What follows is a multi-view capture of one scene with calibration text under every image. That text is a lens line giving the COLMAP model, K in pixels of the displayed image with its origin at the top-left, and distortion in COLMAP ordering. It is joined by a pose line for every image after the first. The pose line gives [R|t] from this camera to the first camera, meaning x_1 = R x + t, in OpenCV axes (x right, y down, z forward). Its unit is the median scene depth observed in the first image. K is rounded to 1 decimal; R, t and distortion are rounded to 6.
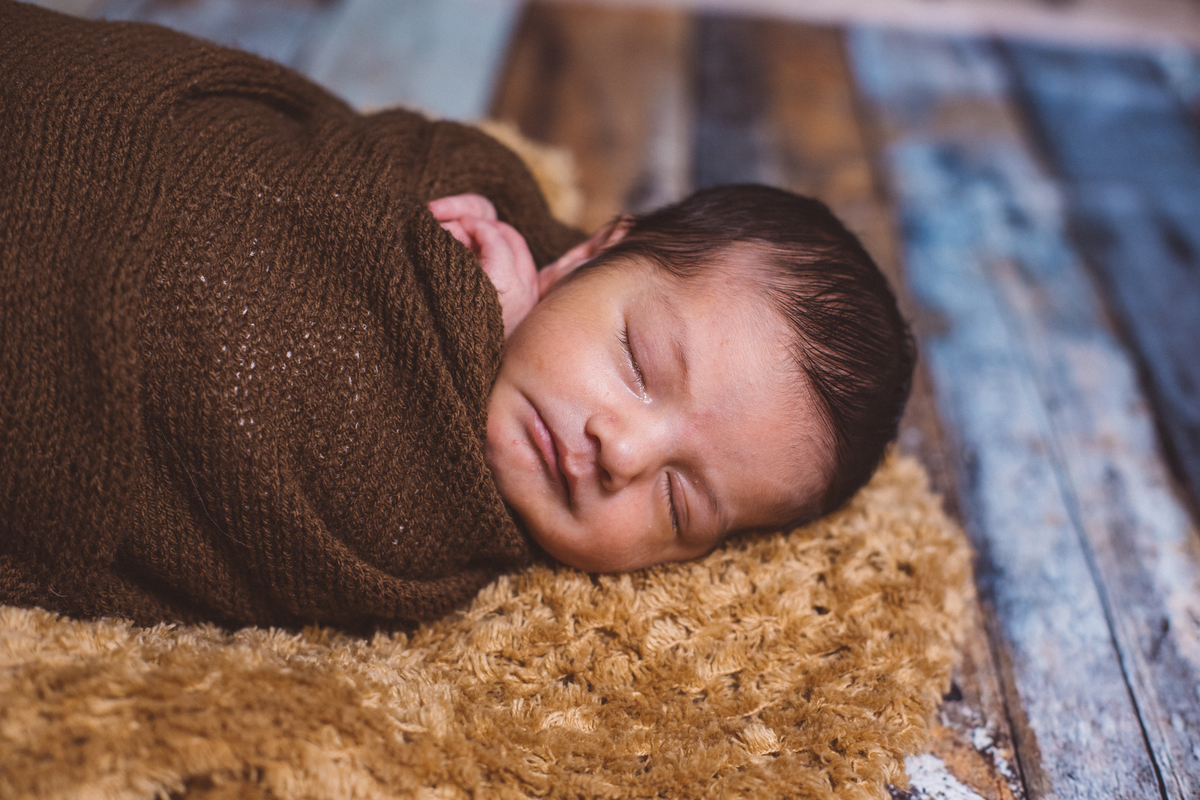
lens RADIAL K [[1736.7, 0, 602.9], [0, 1736.7, 417.8], [0, 0, 1]] dist [-0.205832, 0.045017]
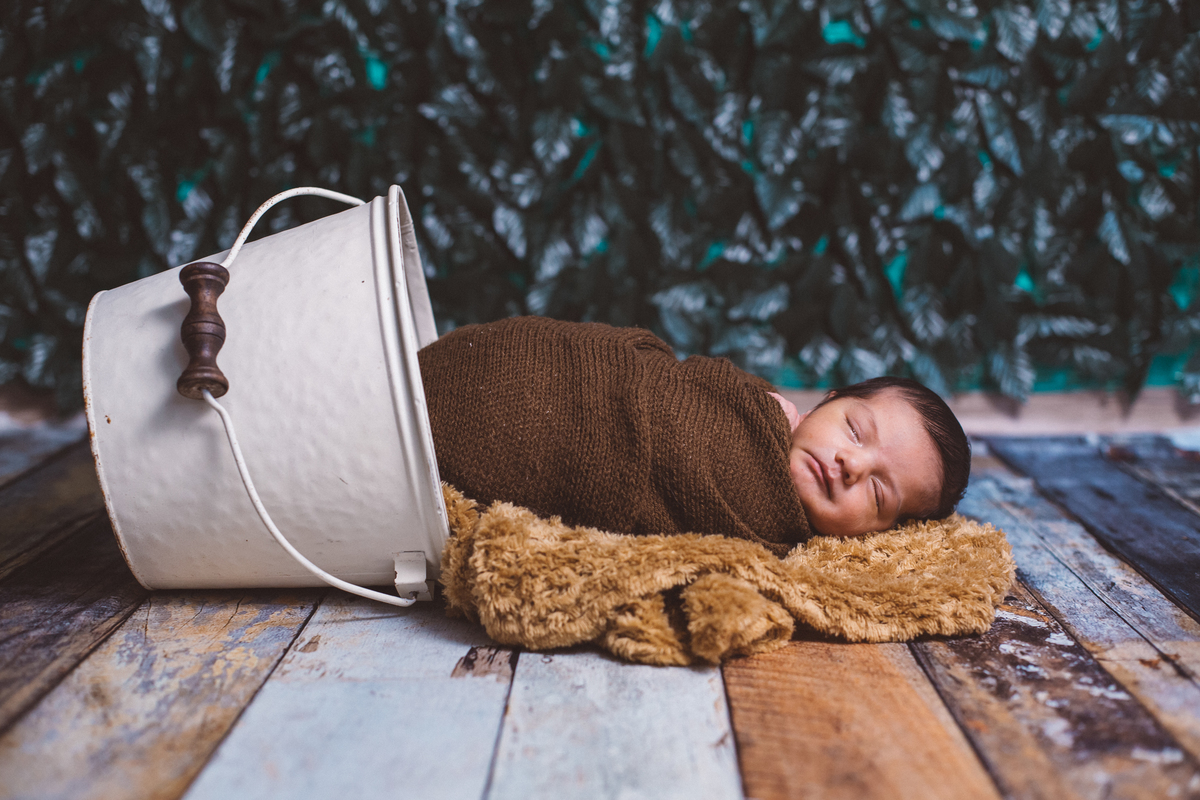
lens RADIAL K [[1736.7, 0, 602.9], [0, 1736.7, 417.8], [0, 0, 1]] dist [-0.205832, 0.045017]
pose [[0.997353, -0.066404, 0.029608, -0.369710], [0.072679, 0.921655, -0.381144, 0.782549], [-0.001979, 0.382287, 0.924042, -1.094453]]
